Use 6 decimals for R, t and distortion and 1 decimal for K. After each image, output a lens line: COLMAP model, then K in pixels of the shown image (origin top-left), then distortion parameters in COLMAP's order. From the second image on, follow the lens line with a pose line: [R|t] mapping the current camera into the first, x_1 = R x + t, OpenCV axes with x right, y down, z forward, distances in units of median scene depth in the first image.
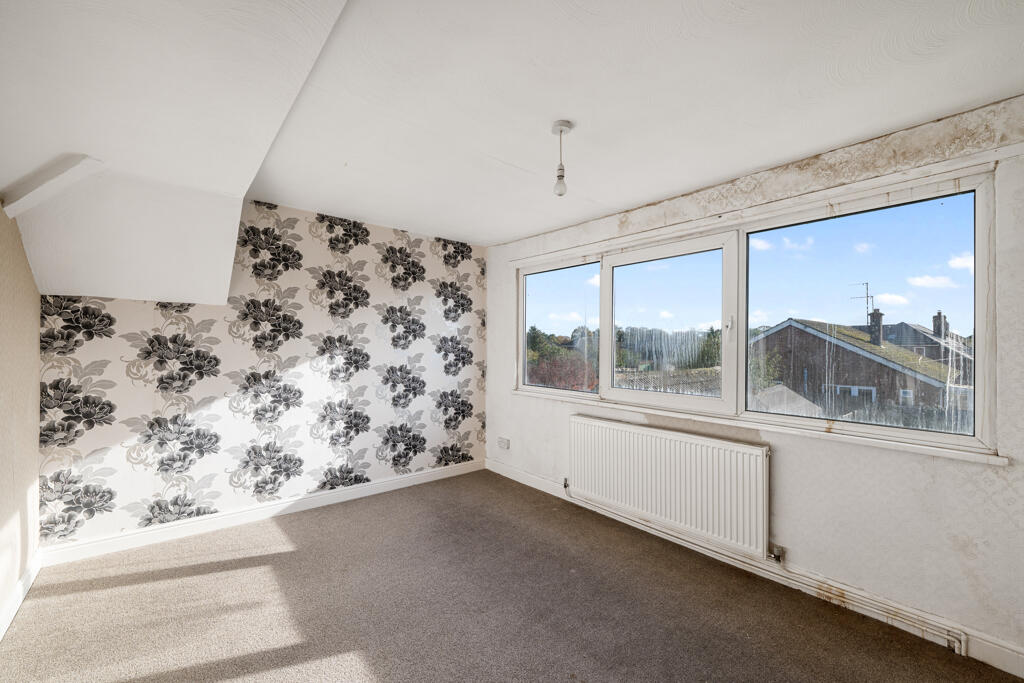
lens RADIAL K [[413.6, 0, 512.0], [0, 413.6, 341.5], [0, 0, 1]] dist [0.000385, 0.000054]
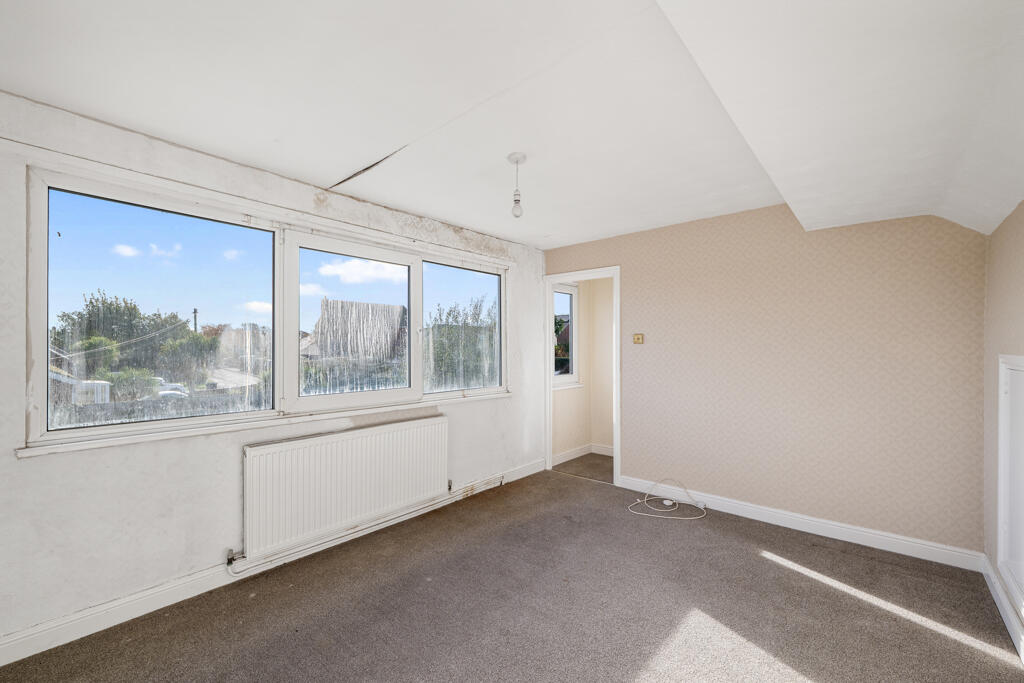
lens RADIAL K [[421.3, 0, 512.0], [0, 421.3, 341.5], [0, 0, 1]] dist [0.000049, -0.000005]
pose [[-0.155093, 0.004290, 0.987891, -0.775092], [-0.017038, 0.999830, -0.007017, 0.002707], [-0.987753, -0.017920, -0.154994, 0.884200]]
